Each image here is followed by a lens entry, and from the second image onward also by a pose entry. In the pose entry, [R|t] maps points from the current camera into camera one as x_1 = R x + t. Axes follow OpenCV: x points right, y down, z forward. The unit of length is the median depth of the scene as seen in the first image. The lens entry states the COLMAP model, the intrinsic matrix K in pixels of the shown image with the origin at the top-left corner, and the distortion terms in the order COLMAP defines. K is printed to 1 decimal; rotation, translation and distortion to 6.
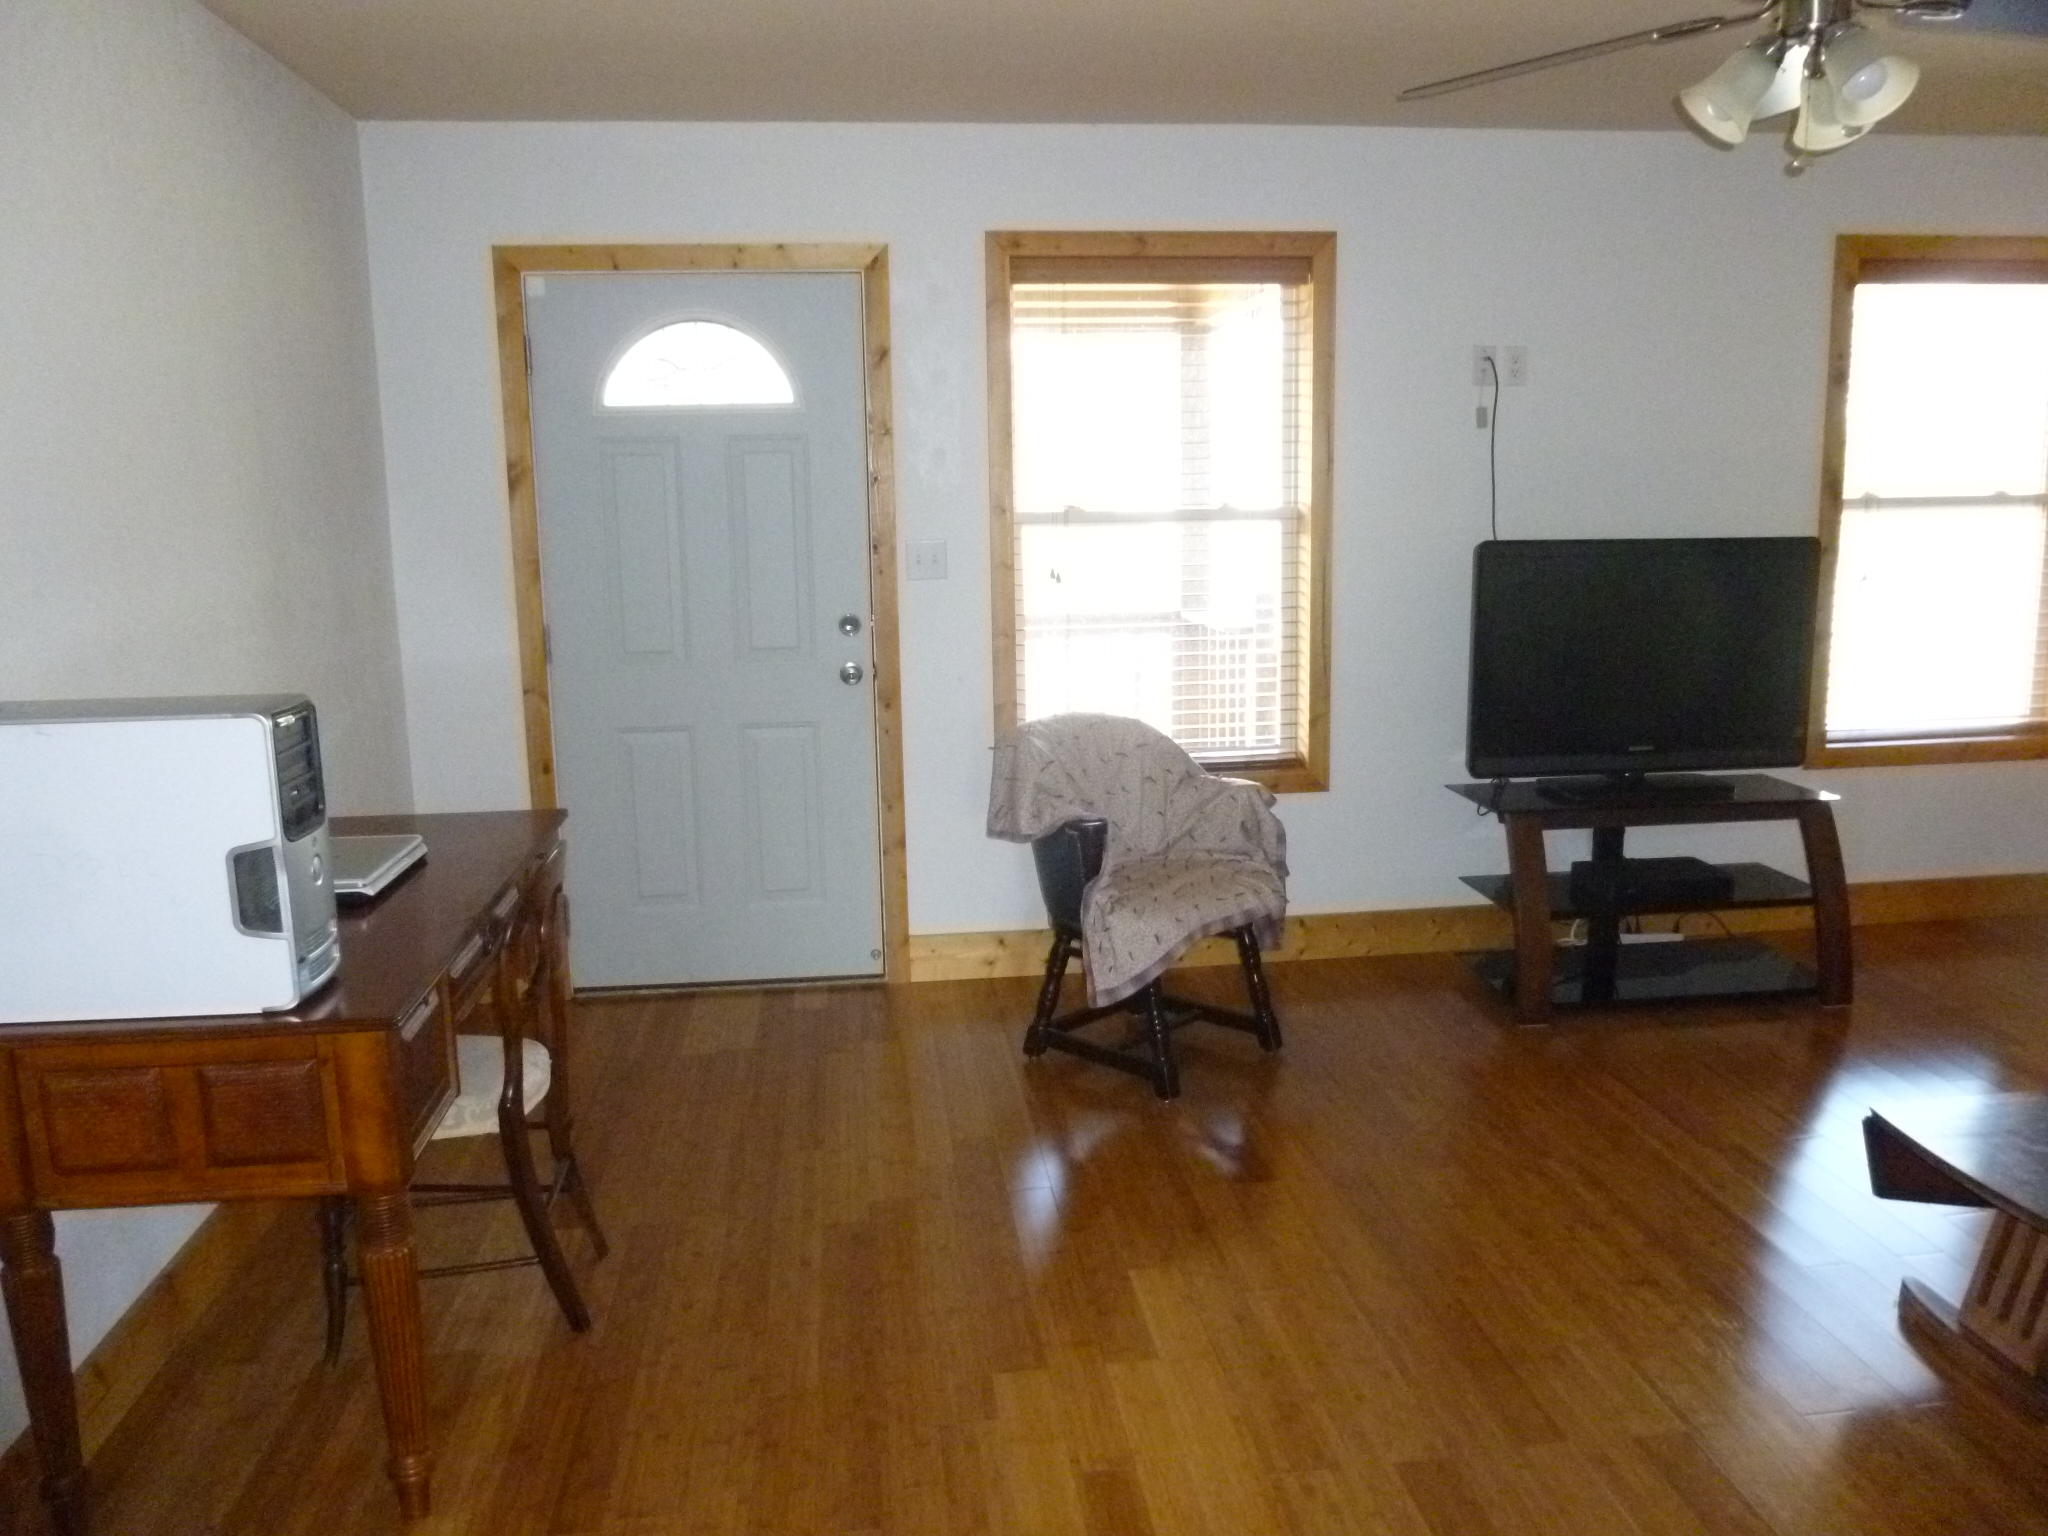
lens RADIAL K [[1541.9, 0, 1024.0], [0, 1541.9, 768.0], [0, 0, 1]] dist [-0.142829, 0.158720]
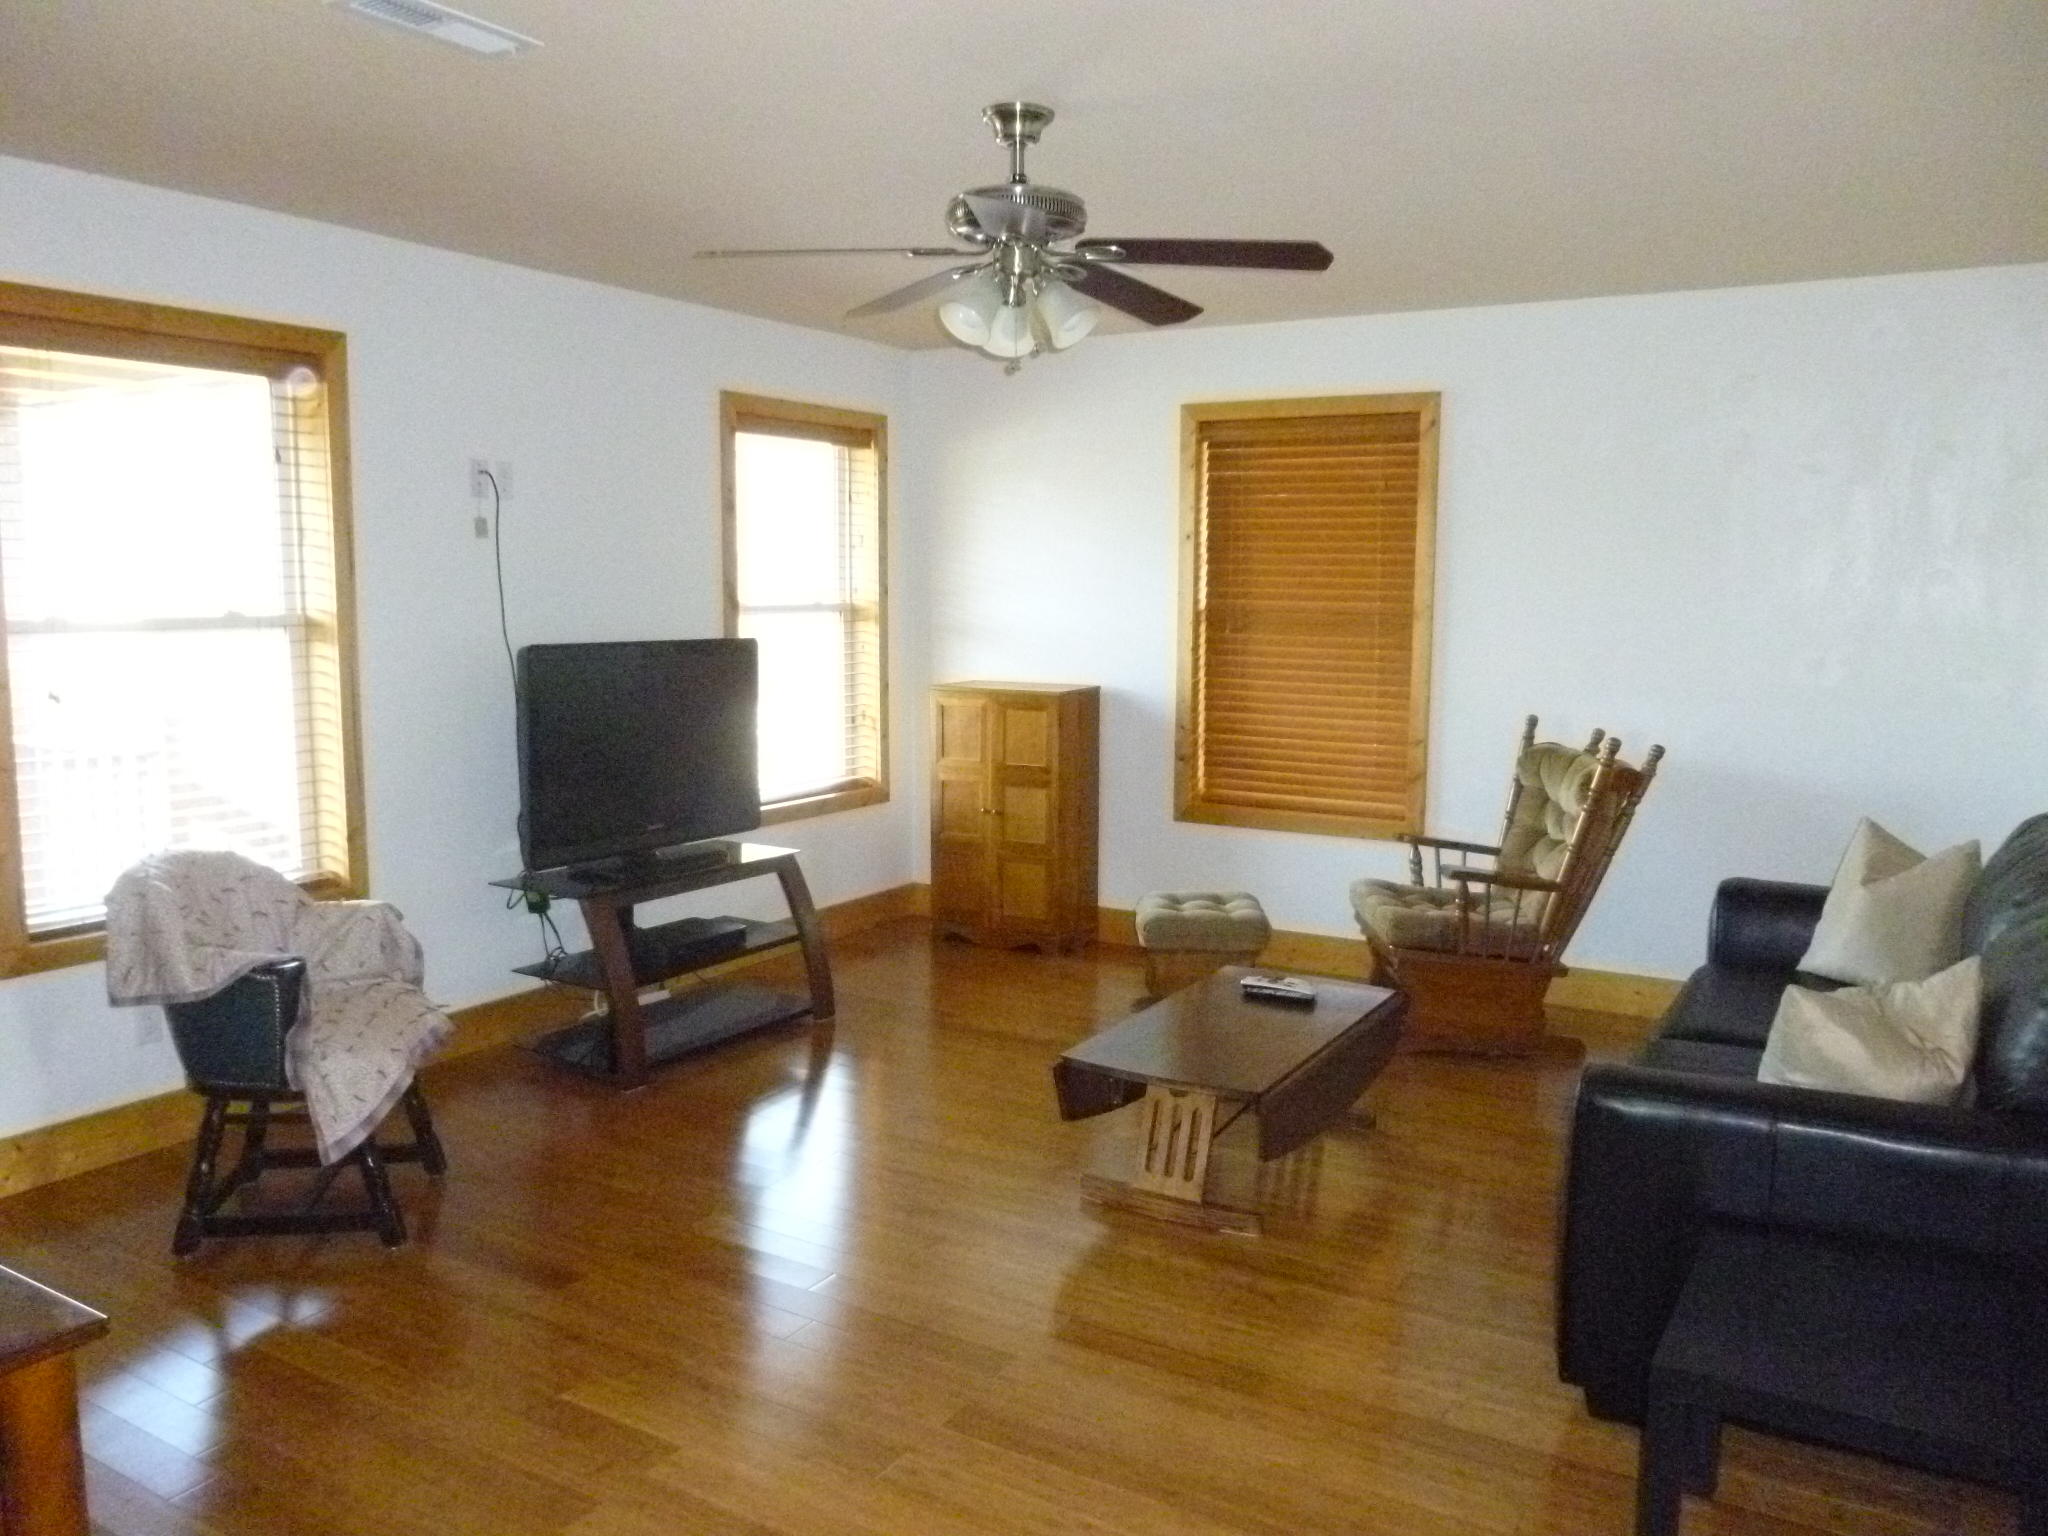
lens RADIAL K [[1526.6, 0, 1024.0], [0, 1526.6, 742.0], [0, 0, 1]] dist [0.003234, 0.000382]
pose [[0.621414, -0.057746, 0.781352, -0.322488], [0.115647, 0.993117, -0.018579, -0.023614], [-0.774900, 0.101906, 0.623814, 0.071837]]
